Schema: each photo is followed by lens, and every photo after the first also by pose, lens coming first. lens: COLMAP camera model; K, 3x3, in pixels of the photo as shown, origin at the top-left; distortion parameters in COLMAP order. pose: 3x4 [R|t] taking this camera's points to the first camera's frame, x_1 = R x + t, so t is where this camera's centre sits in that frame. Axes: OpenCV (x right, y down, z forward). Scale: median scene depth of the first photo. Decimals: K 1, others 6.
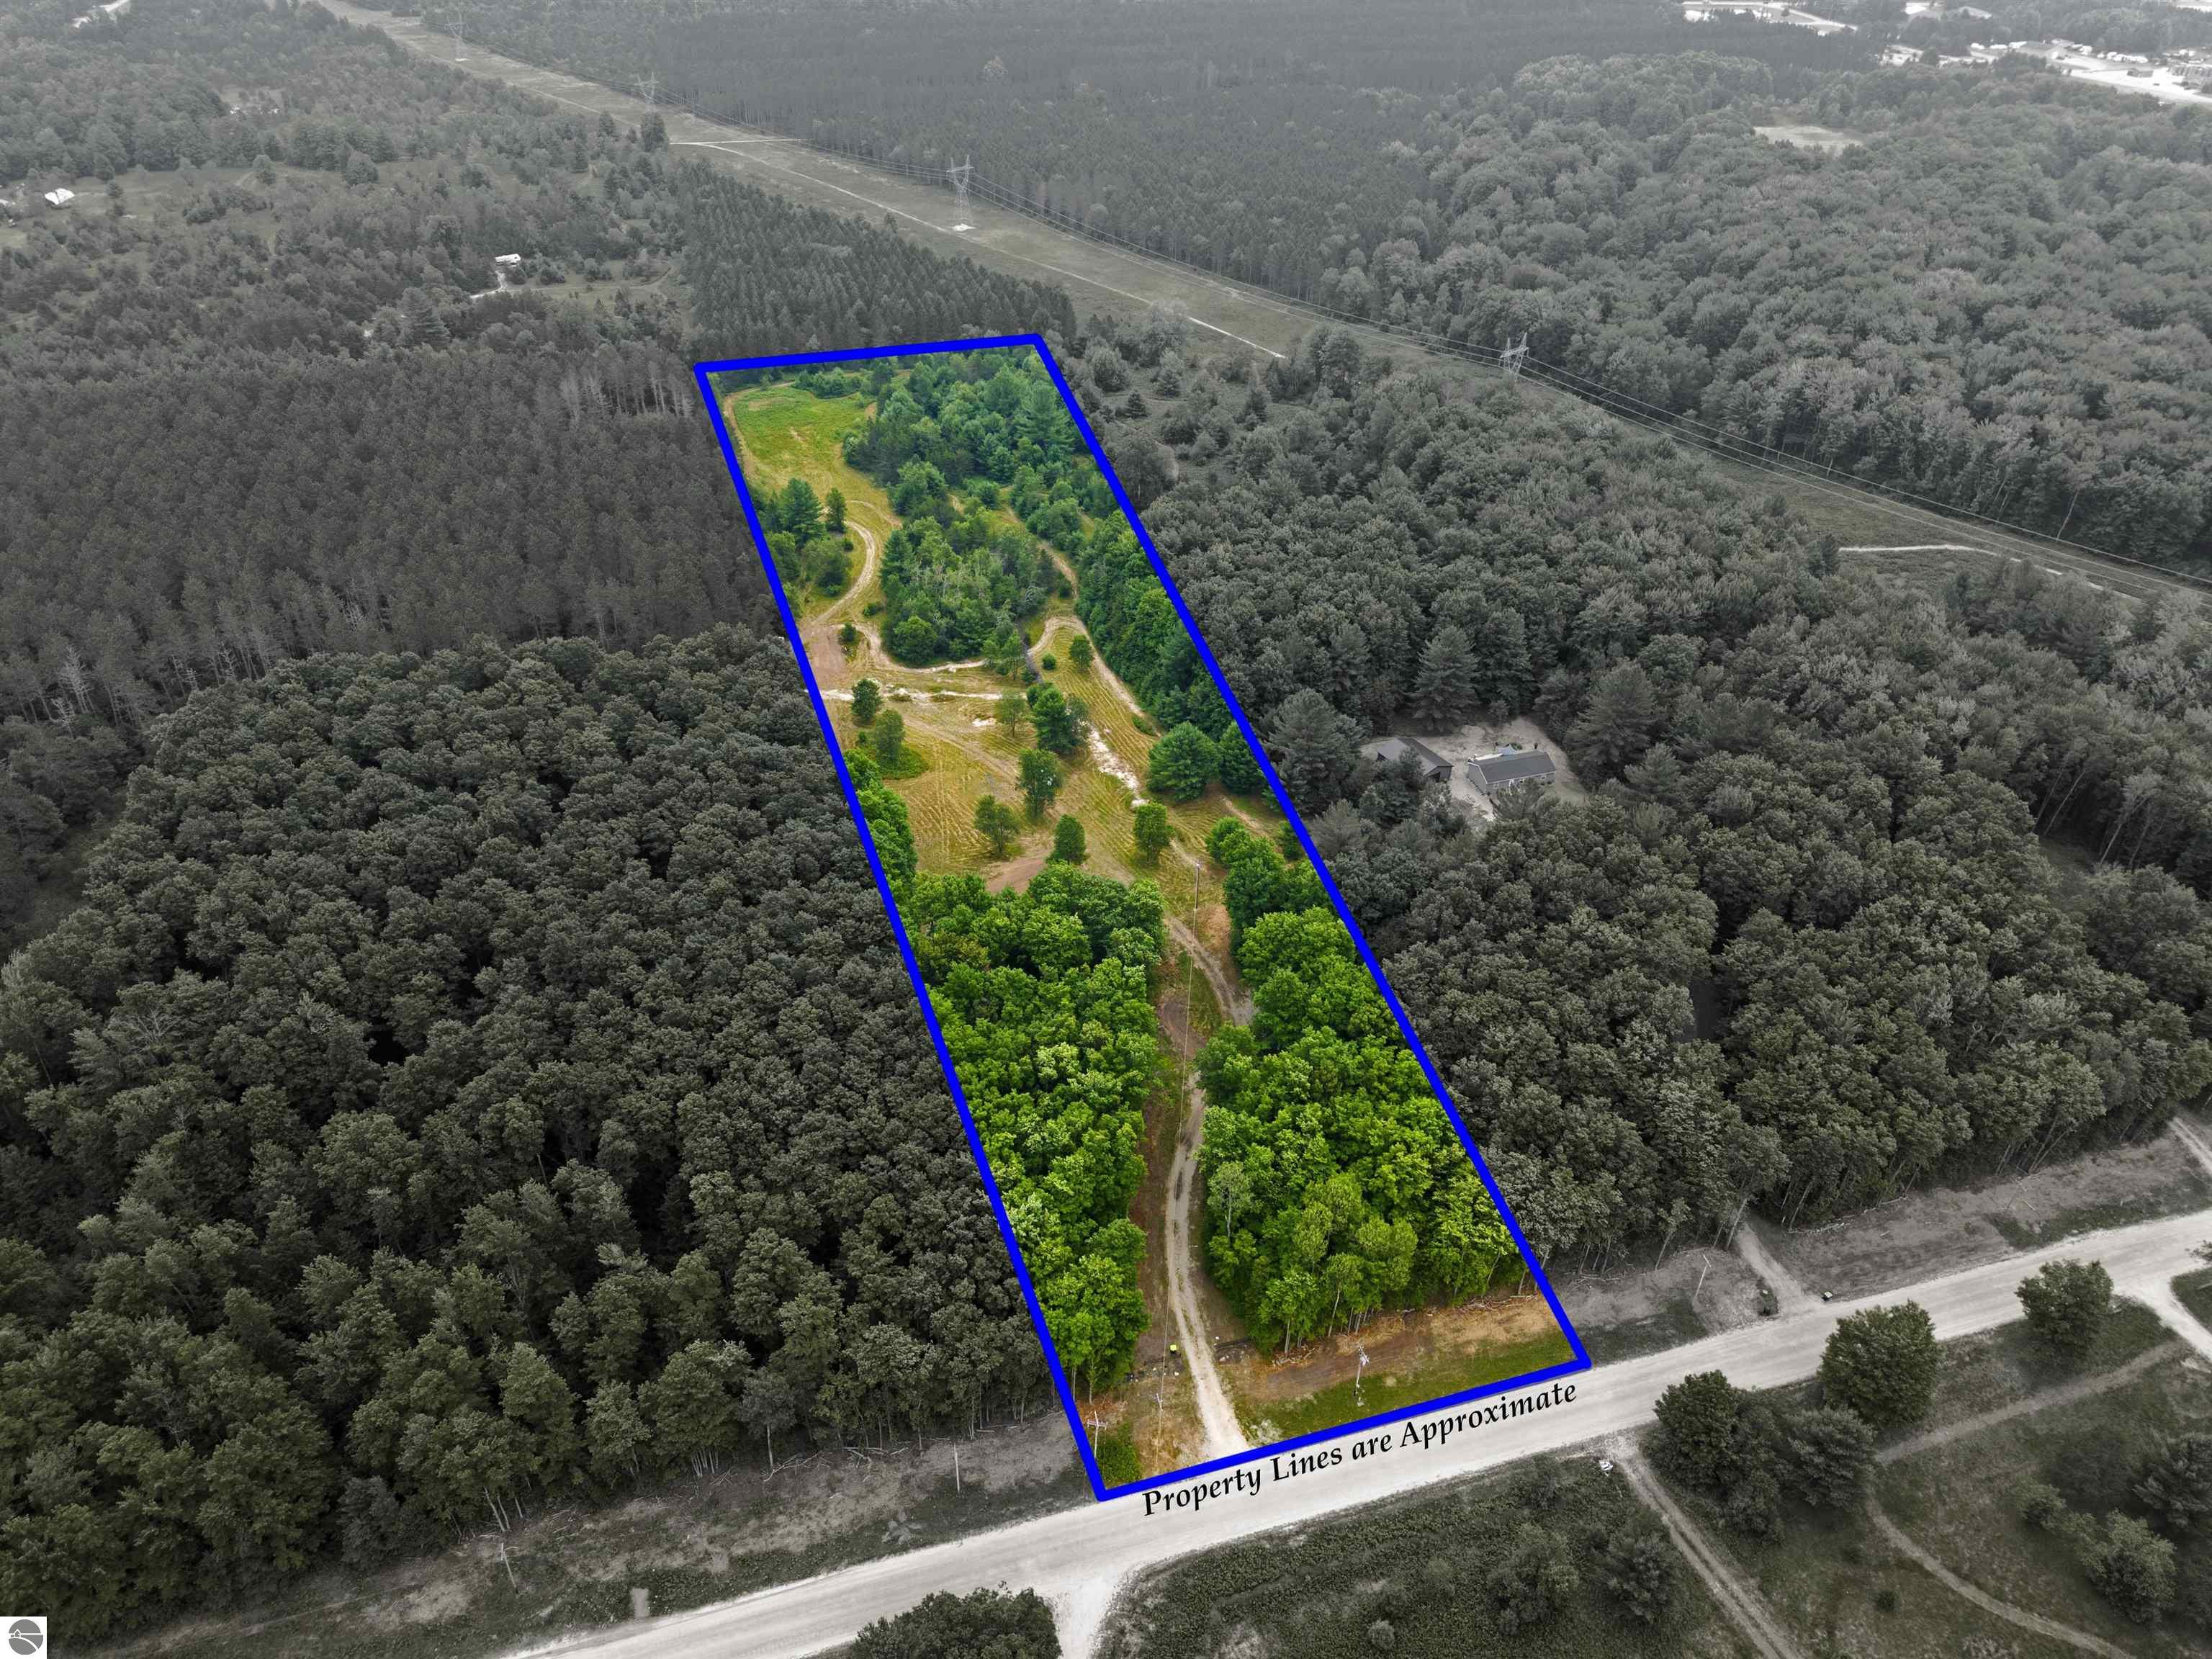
lens RADIAL K [[1491.2, 0, 1119.6], [0, 1491.2, 844.5], [0, 0, 1]] dist [0.019232, -0.013338]
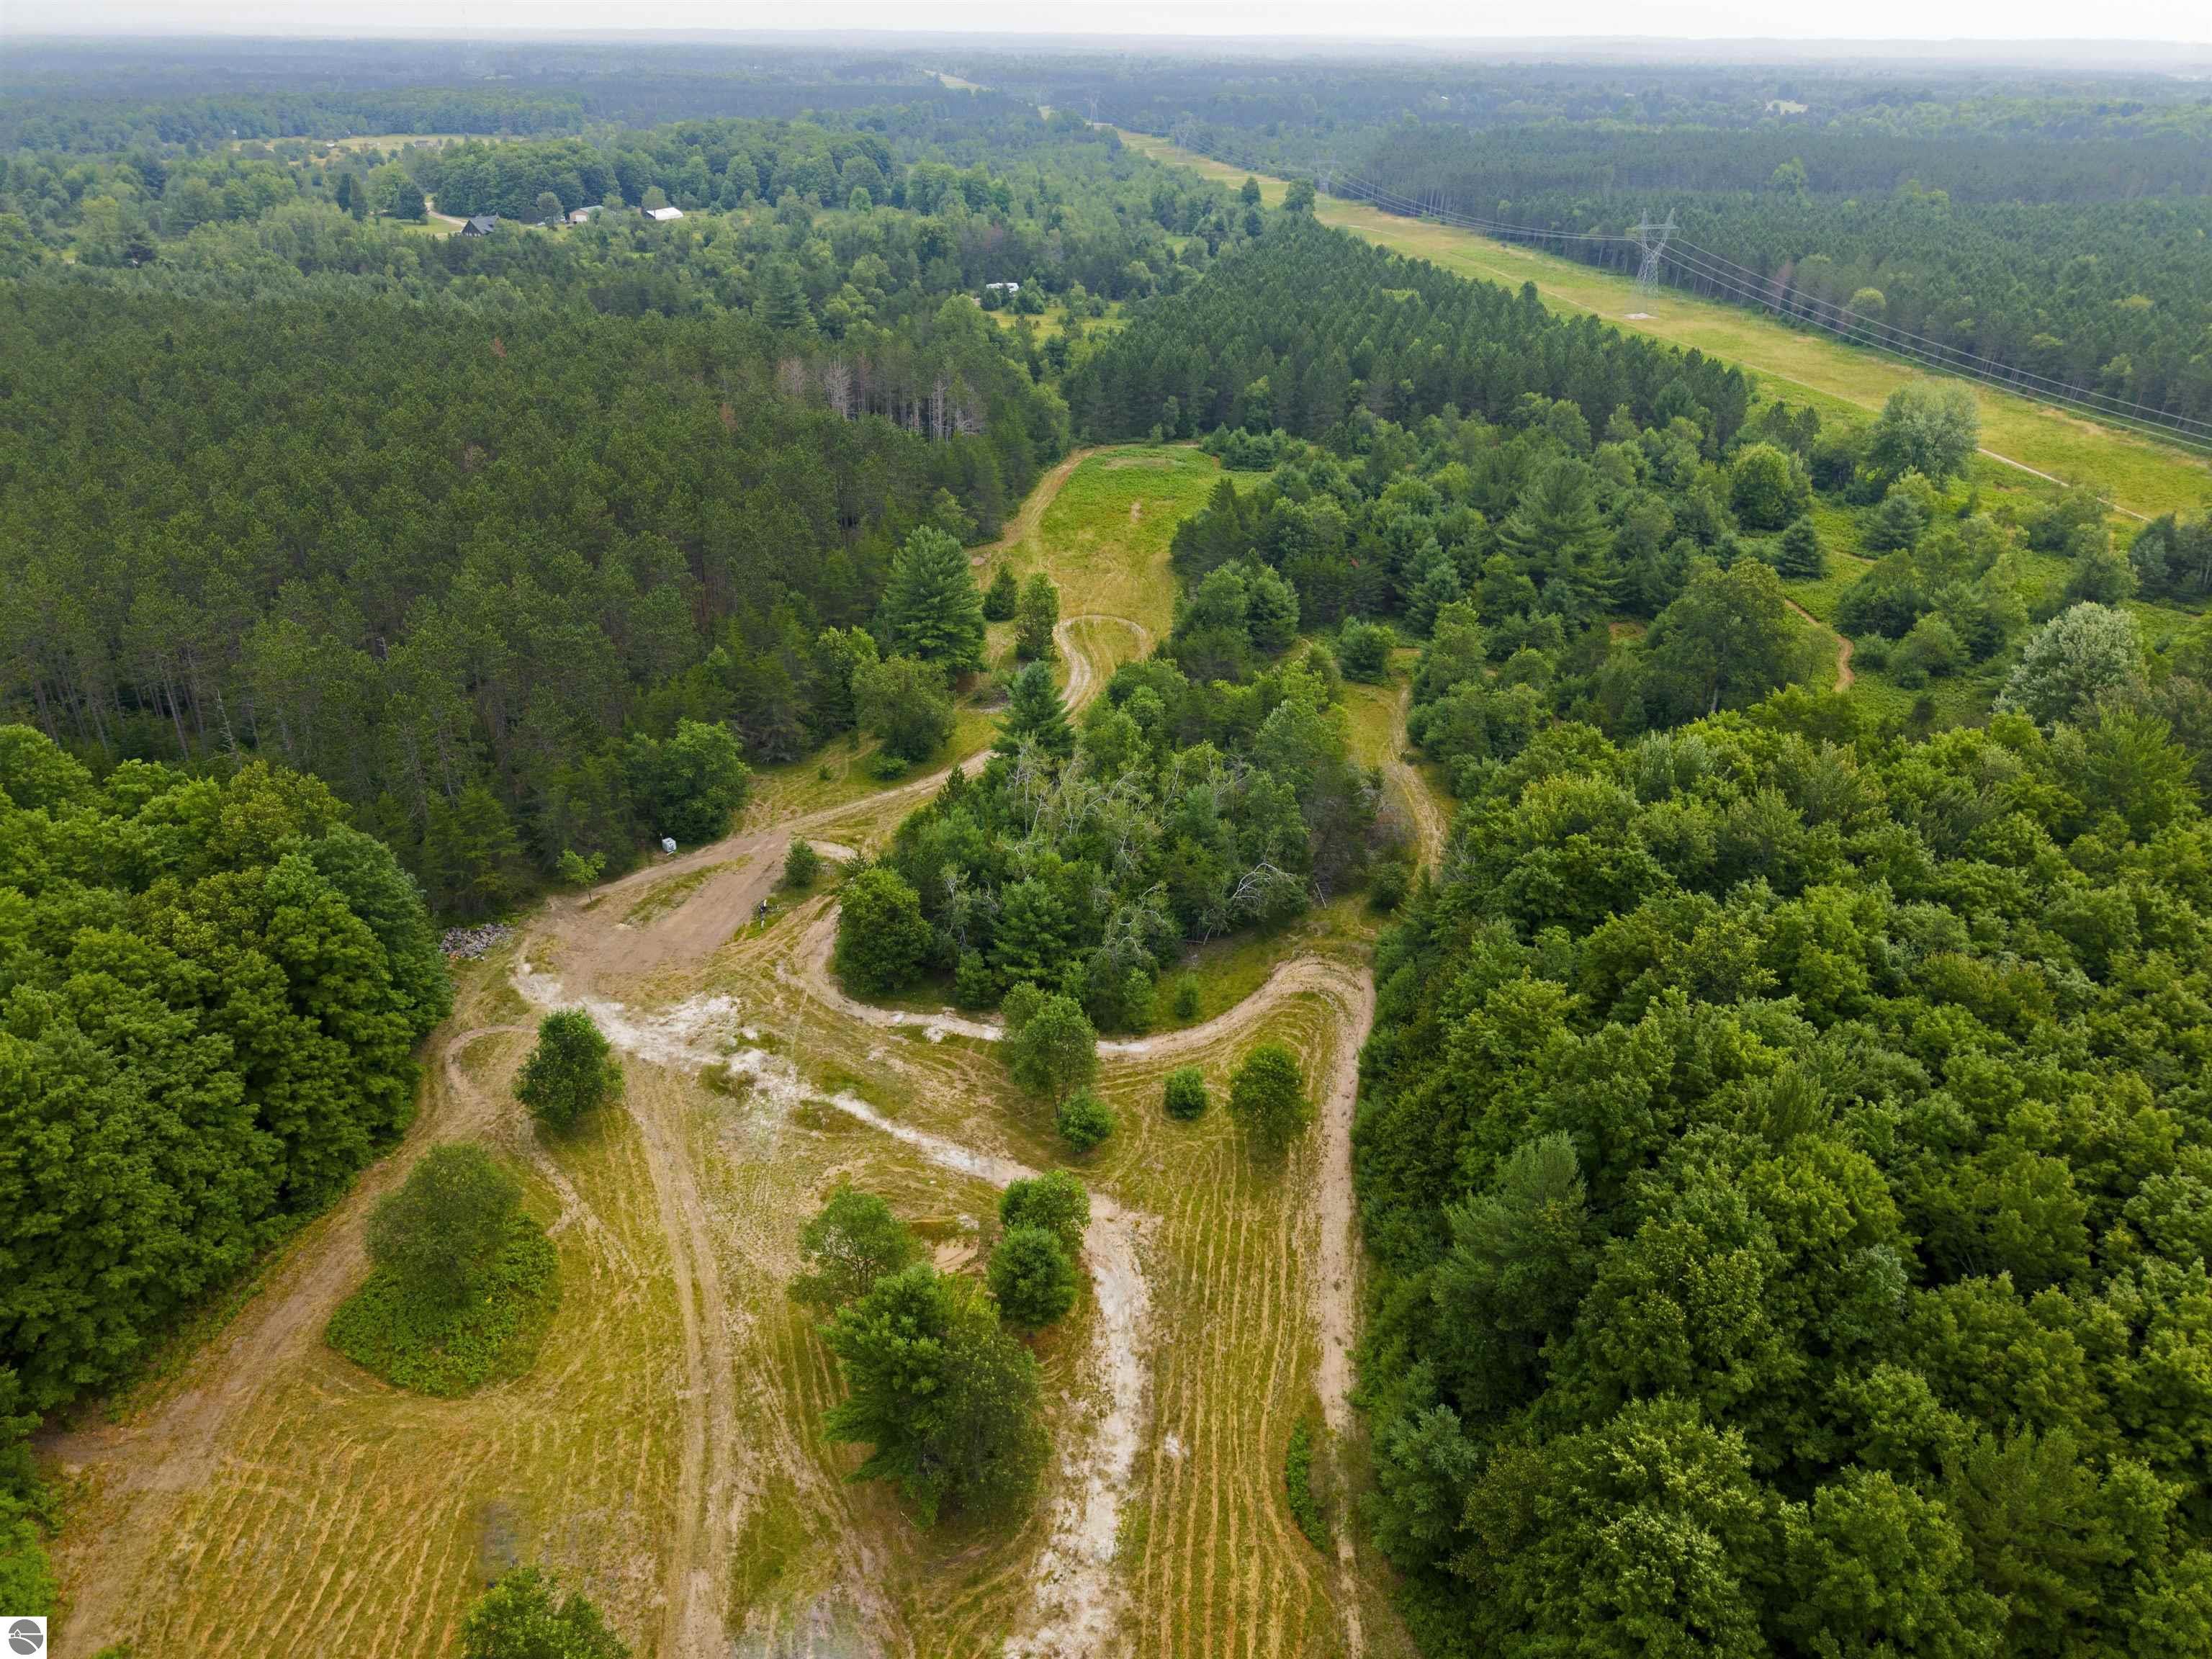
lens RADIAL K [[1491.2, 0, 1097.3], [0, 1491.2, 822.1], [0, 0, 1]] dist [0.019232, -0.013338]
pose [[0.863266, 0.231158, -0.448706, 0.076052], [-0.294470, 0.952653, -0.075757, -0.160833], [0.409950, 0.197529, 0.890462, 0.732850]]
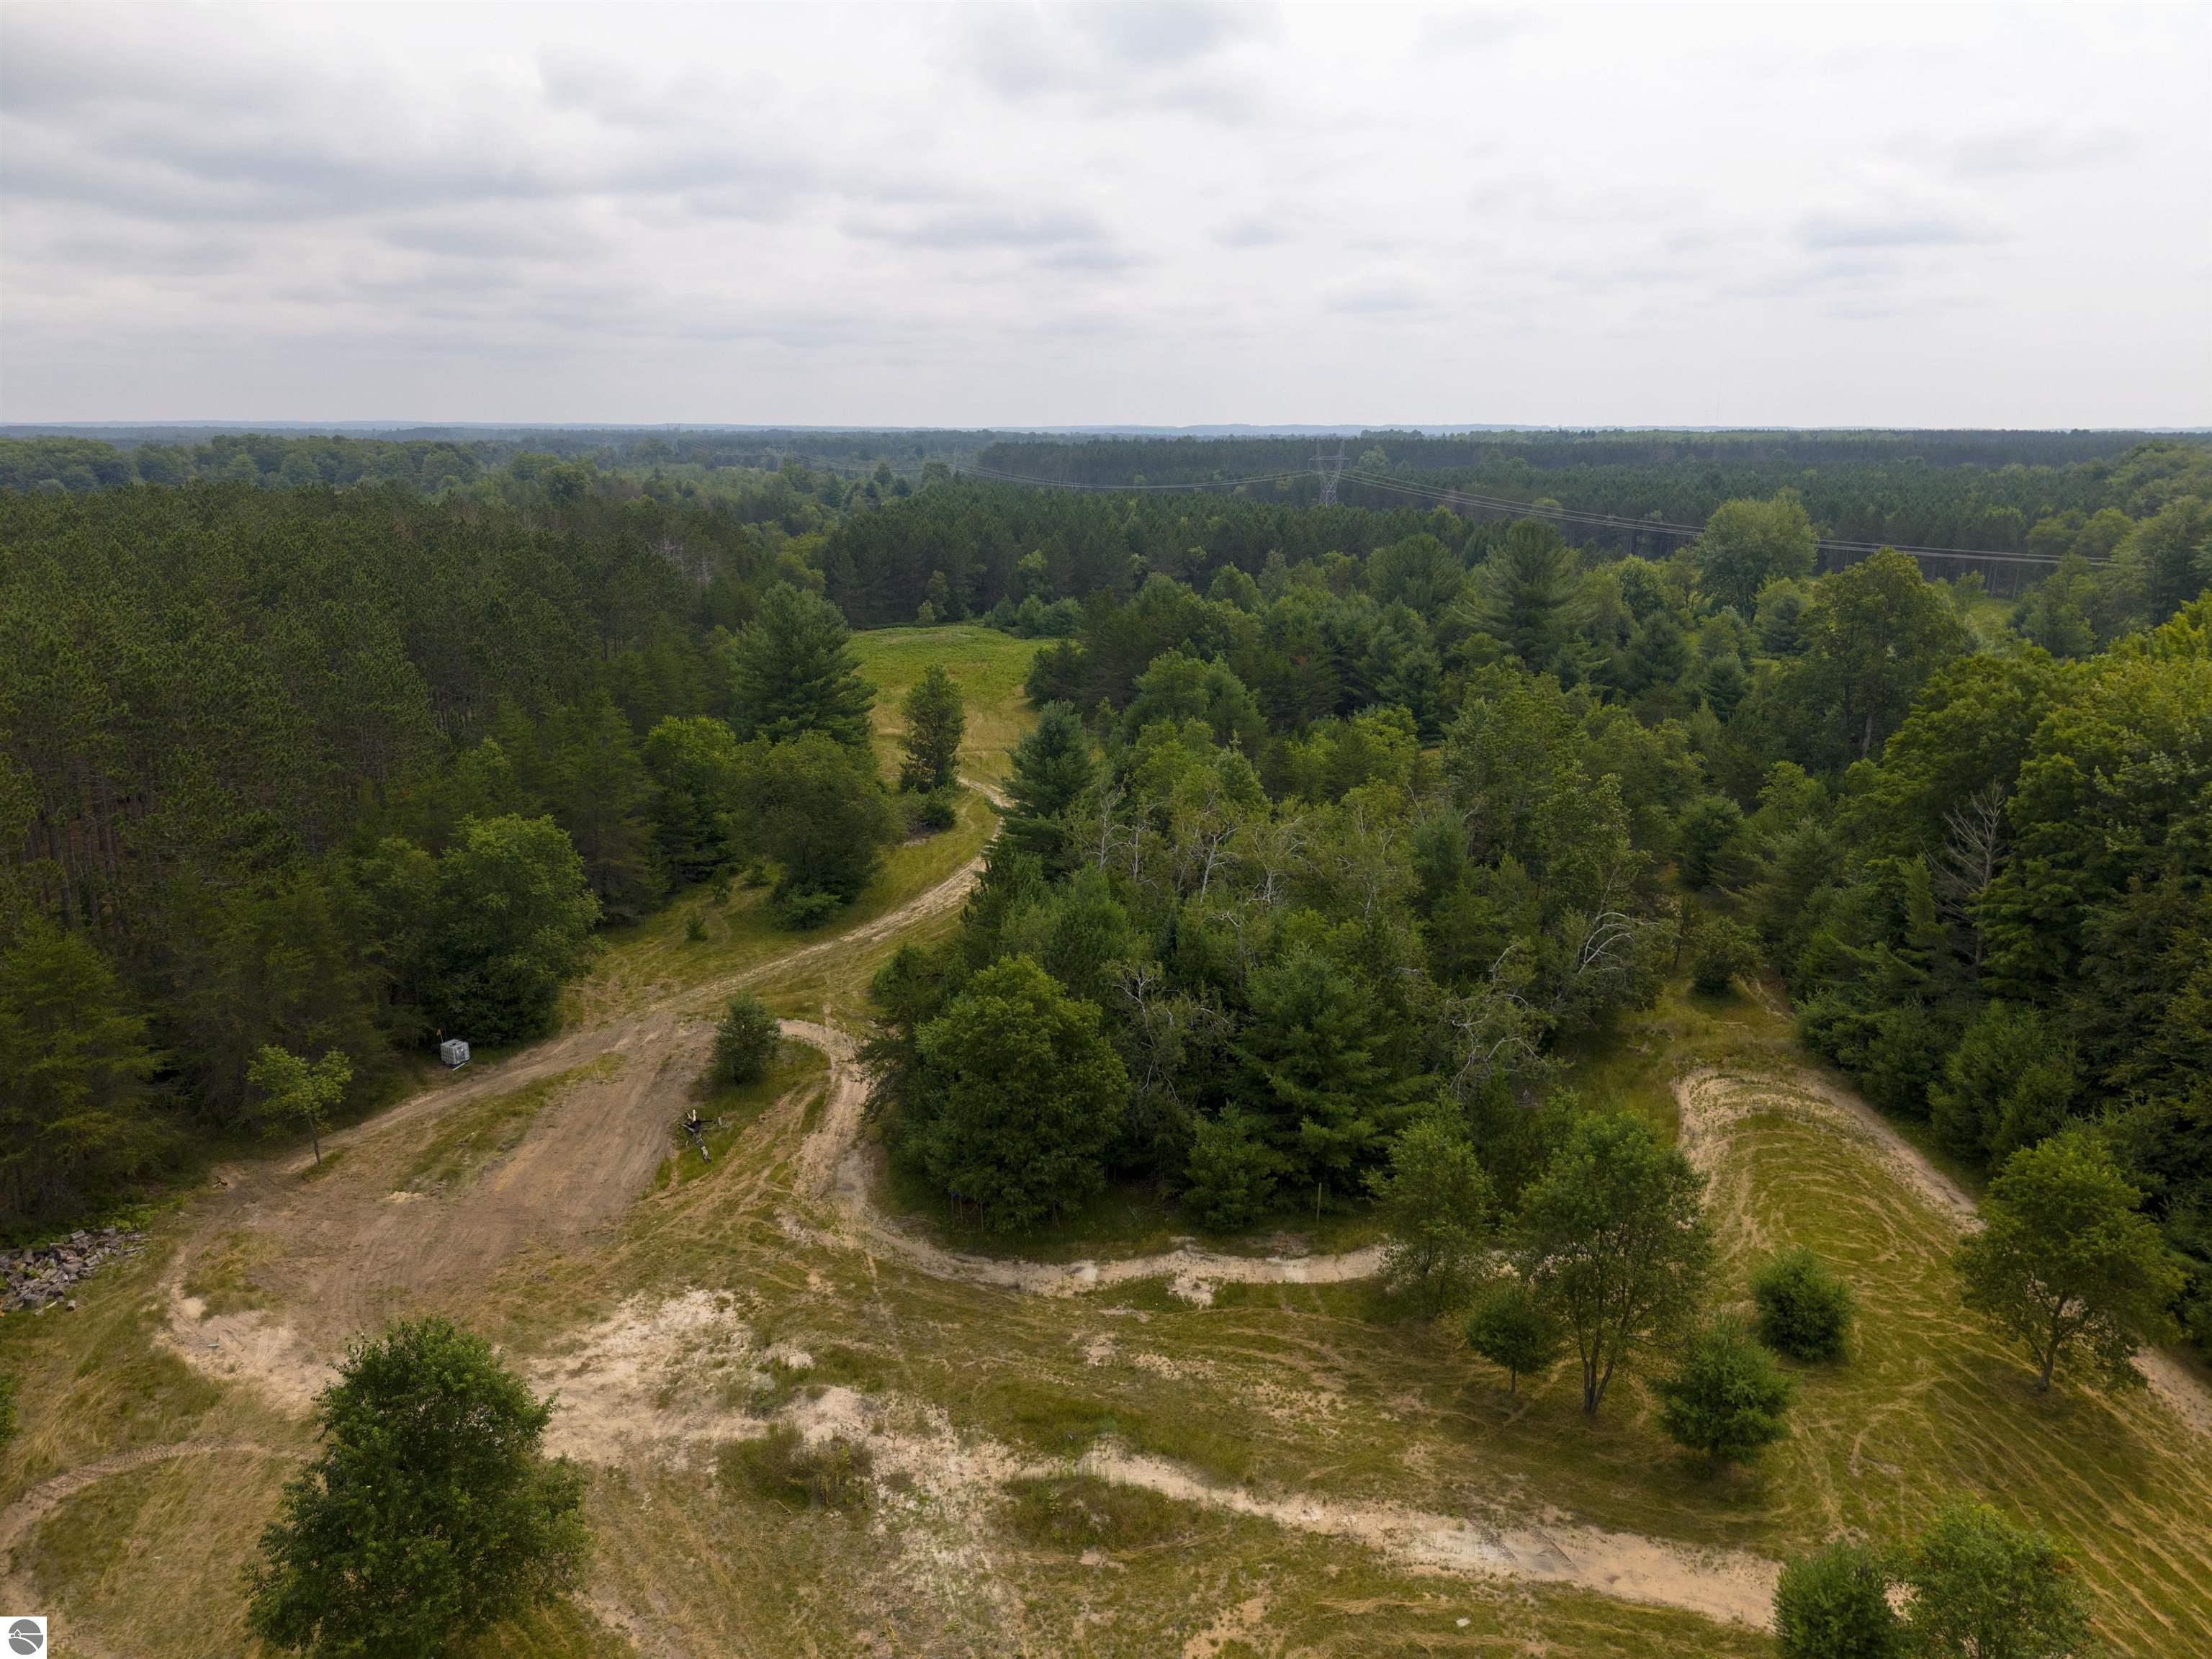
lens RADIAL K [[1491.2, 0, 1088.0], [0, 1491.2, 825.8], [0, 0, 1]] dist [0.019232, -0.013338]
pose [[0.970057, 0.047018, -0.238282, -0.091688], [-0.130140, 0.928980, -0.346497, -0.113319], [0.205068, 0.367132, 0.907282, 0.882342]]
